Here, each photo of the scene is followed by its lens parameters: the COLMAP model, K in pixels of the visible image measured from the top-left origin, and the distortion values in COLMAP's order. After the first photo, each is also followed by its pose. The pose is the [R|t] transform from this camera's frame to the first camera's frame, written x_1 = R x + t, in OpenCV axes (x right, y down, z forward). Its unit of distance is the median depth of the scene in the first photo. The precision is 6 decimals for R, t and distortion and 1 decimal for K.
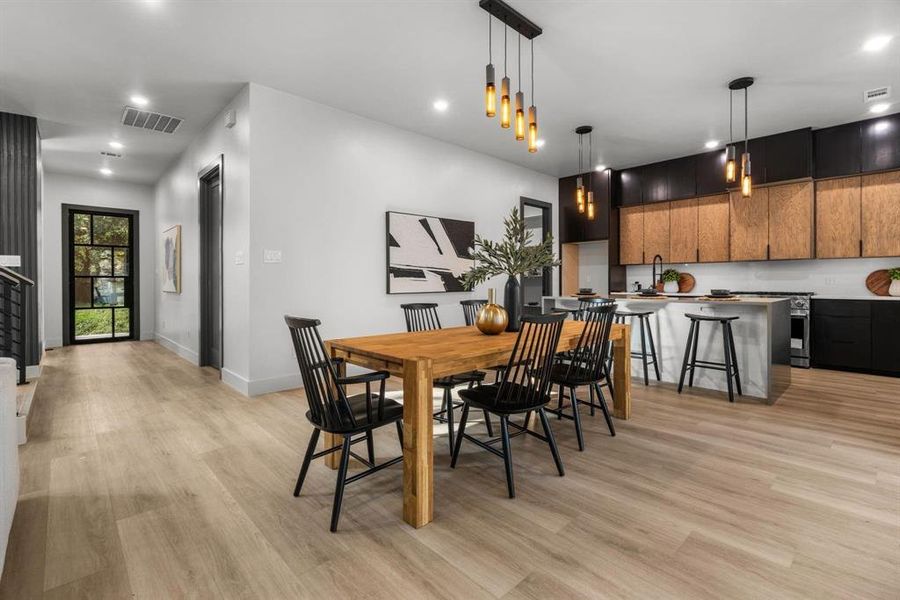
lens RADIAL K [[414.2, 0, 446.4], [0, 414.2, 282.8], [0, 0, 1]] dist [-0.006274, 0.001837]
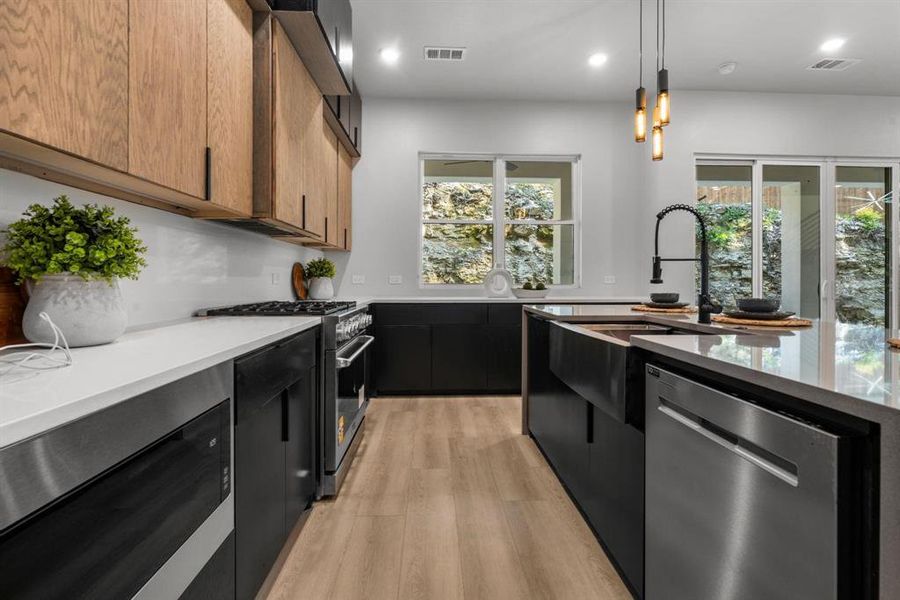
lens RADIAL K [[414.2, 0, 449.5], [0, 414.2, 280.4], [0, 0, 1]] dist [-0.006274, 0.001837]
pose [[-0.761792, -0.001023, 0.647821, 0.394989], [0.000709, 0.999997, 0.002414, -0.003465], [-0.647822, 0.002298, -0.761788, 1.283346]]
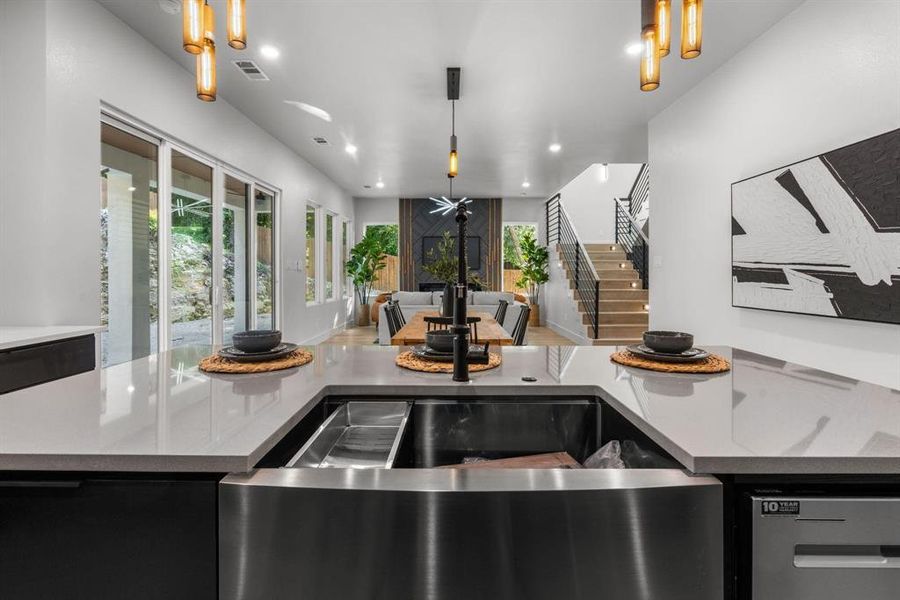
lens RADIAL K [[414.2, 0, 447.3], [0, 414.2, 274.6], [0, 0, 1]] dist [-0.006274, 0.001837]
pose [[-0.688982, 0.007172, -0.724743, 0.625067], [0.002679, 0.999969, 0.007349, -0.028895], [0.724773, 0.003122, -0.688980, 1.051186]]
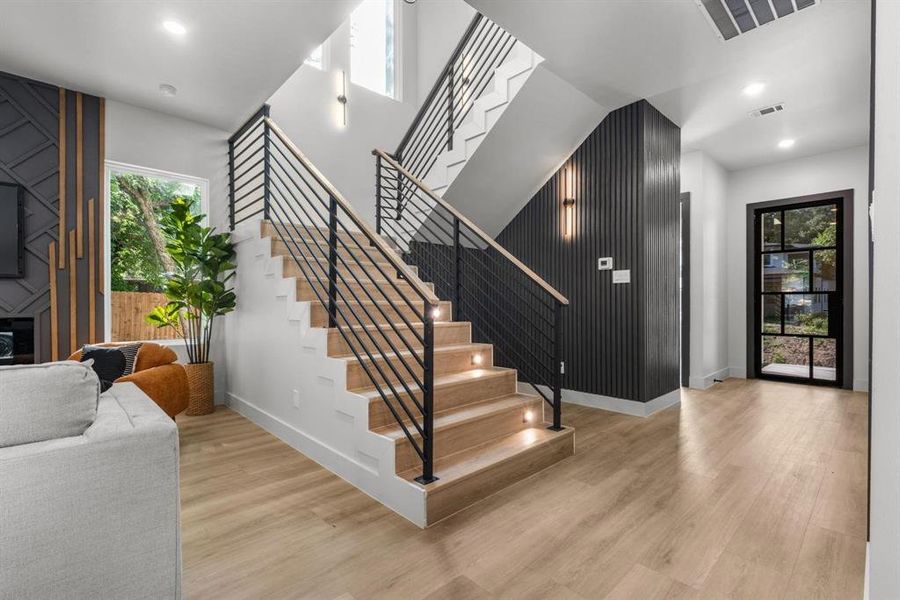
lens RADIAL K [[414.2, 0, 448.8], [0, 414.2, 303.4], [0, 0, 1]] dist [-0.006274, 0.001837]
pose [[0.008957, 0.004328, -0.999951, -0.158124], [0.001534, 0.999989, 0.004341, -0.000068], [0.999959, -0.001573, 0.008951, 0.546946]]
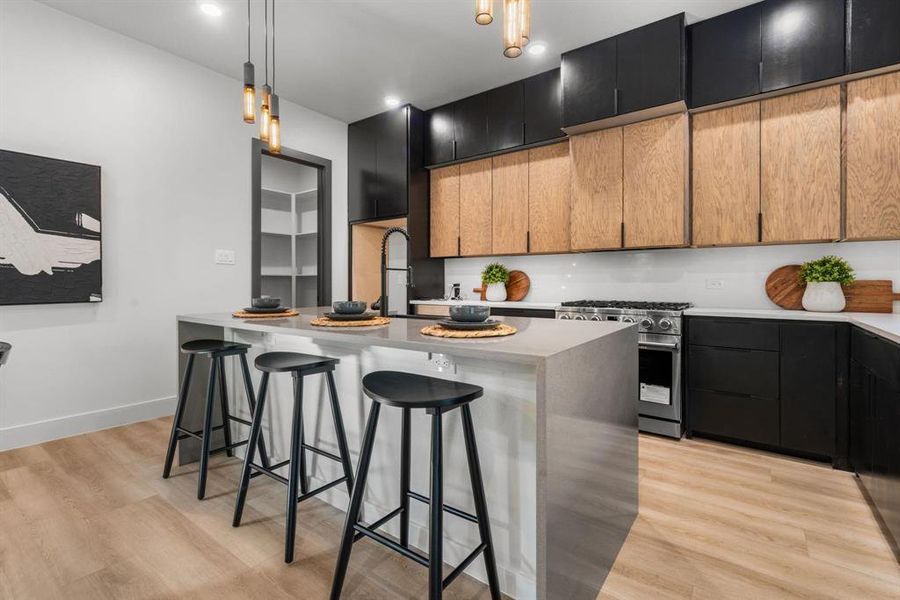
lens RADIAL K [[414.2, 0, 449.0], [0, 414.2, 282.9], [0, 0, 1]] dist [-0.006274, 0.001837]
pose [[0.983398, 0.002193, 0.181447, 0.443198], [-0.002172, 0.999998, -0.000314, -0.004904], [-0.181447, -0.000085, 0.983401, 0.478286]]
